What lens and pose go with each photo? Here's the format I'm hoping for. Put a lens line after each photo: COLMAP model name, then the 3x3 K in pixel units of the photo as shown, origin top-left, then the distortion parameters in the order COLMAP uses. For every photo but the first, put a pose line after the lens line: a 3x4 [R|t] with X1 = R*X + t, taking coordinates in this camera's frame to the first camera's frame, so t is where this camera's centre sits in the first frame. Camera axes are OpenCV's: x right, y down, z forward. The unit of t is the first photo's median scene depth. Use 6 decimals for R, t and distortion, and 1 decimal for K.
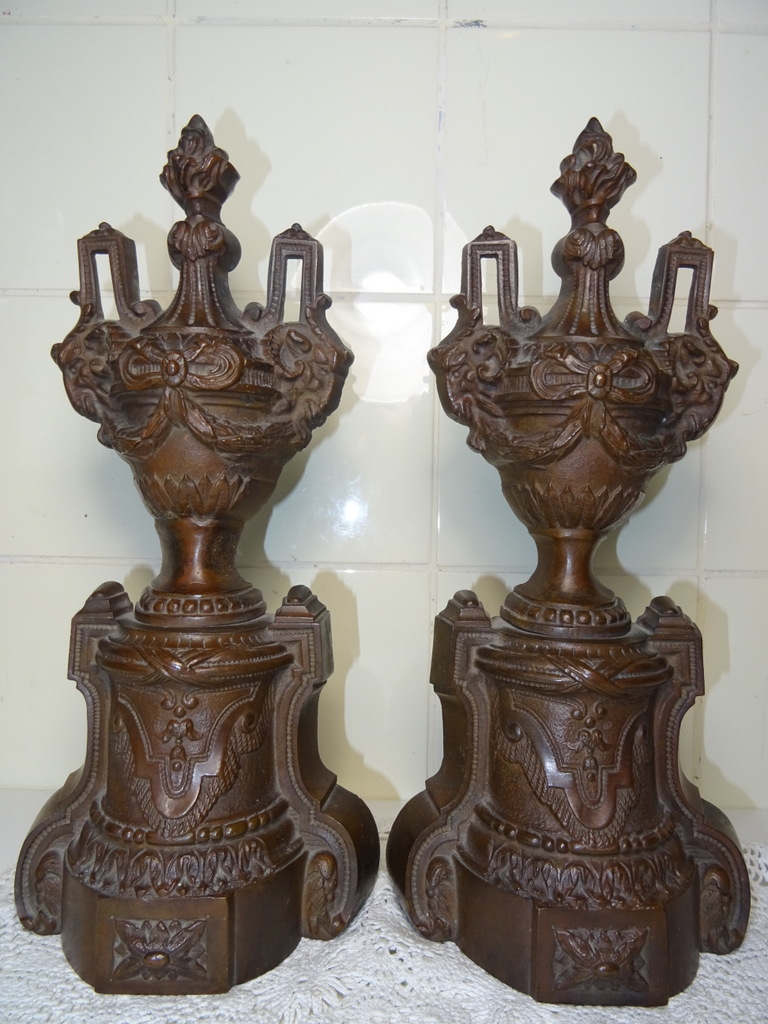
lens RADIAL K [[719.2, 0, 389.9], [0, 719.2, 509.0], [0, 0, 1]] dist [-0.000369, -0.012894]
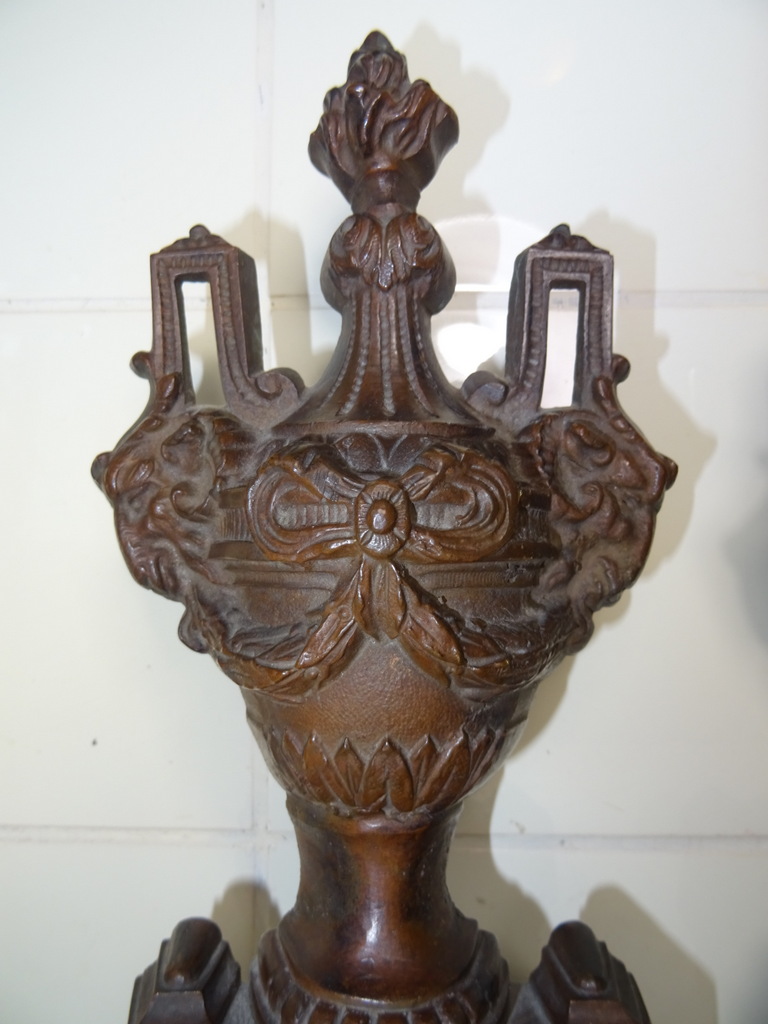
lens RADIAL K [[719.2, 0, 383.1], [0, 719.2, 510.1], [0, 0, 1]] dist [-0.000369, -0.012894]
pose [[0.999965, -0.008362, -0.000378, -0.274595], [0.008287, 0.995325, -0.096221, -0.143083], [0.001181, 0.096215, 0.995360, 0.512702]]
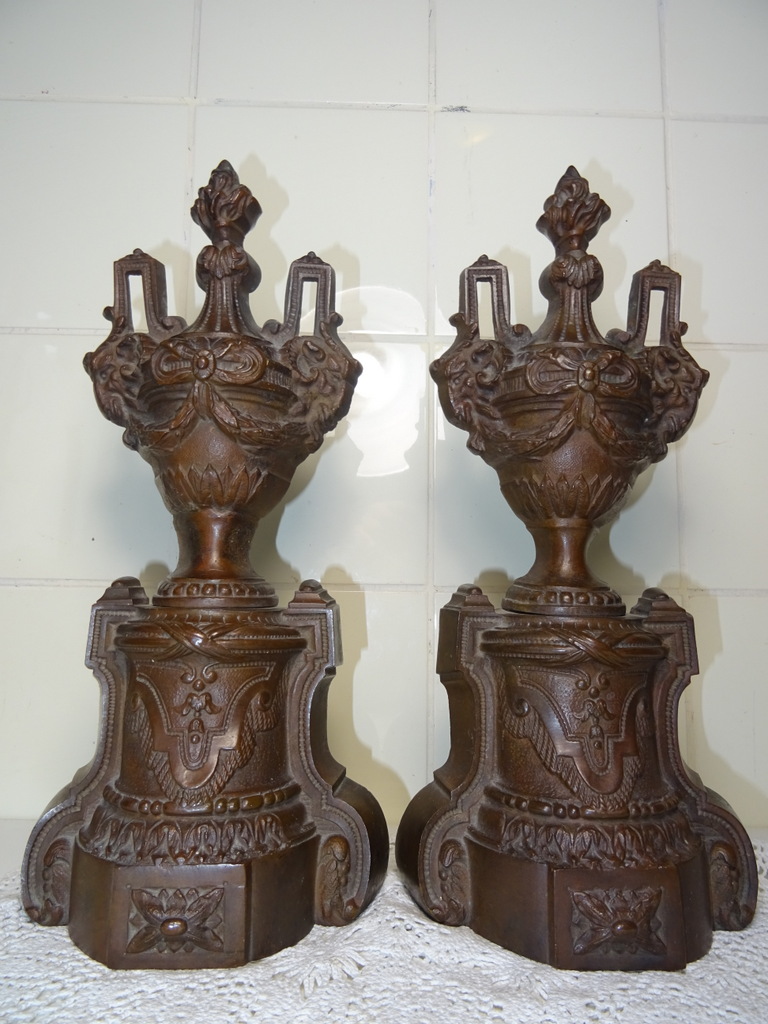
lens RADIAL K [[719.2, 0, 385.9], [0, 719.2, 513.9], [0, 0, 1]] dist [-0.000369, -0.012894]
pose [[0.999416, -0.001286, 0.034146, -0.055406], [0.006033, 0.990232, -0.139296, 0.170077], [-0.033634, 0.139420, 0.989662, -0.056822]]
